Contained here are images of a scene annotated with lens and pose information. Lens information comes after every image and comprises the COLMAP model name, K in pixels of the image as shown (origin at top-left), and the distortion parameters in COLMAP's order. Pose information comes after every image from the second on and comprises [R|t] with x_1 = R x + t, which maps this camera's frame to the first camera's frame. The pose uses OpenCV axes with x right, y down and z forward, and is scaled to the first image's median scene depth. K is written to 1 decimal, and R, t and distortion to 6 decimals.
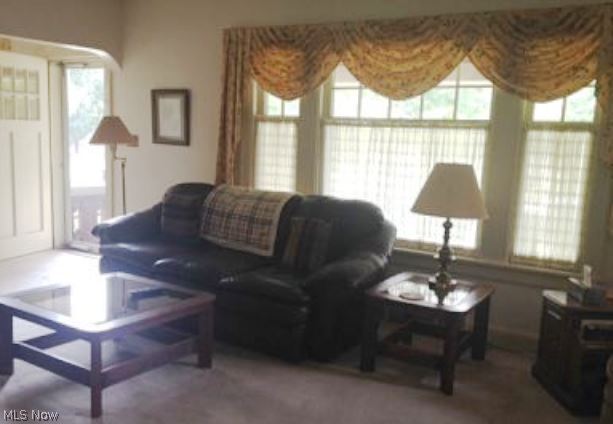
lens RADIAL K [[559.4, 0, 306.2], [0, 559.4, 245.8], [0, 0, 1]] dist [-0.004780, -0.023752]
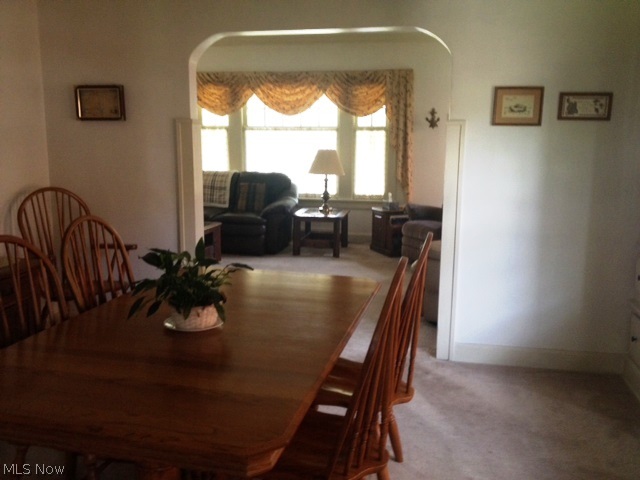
lens RADIAL K [[647.9, 0, 319.8], [0, 647.9, 274.3], [0, 0, 1]] dist [-0.004778, -0.003450]
pose [[0.928740, -0.115717, 0.352208, -0.578900], [0.100699, 0.993062, 0.060733, 0.143894], [-0.356792, -0.020938, 0.933949, -1.087030]]
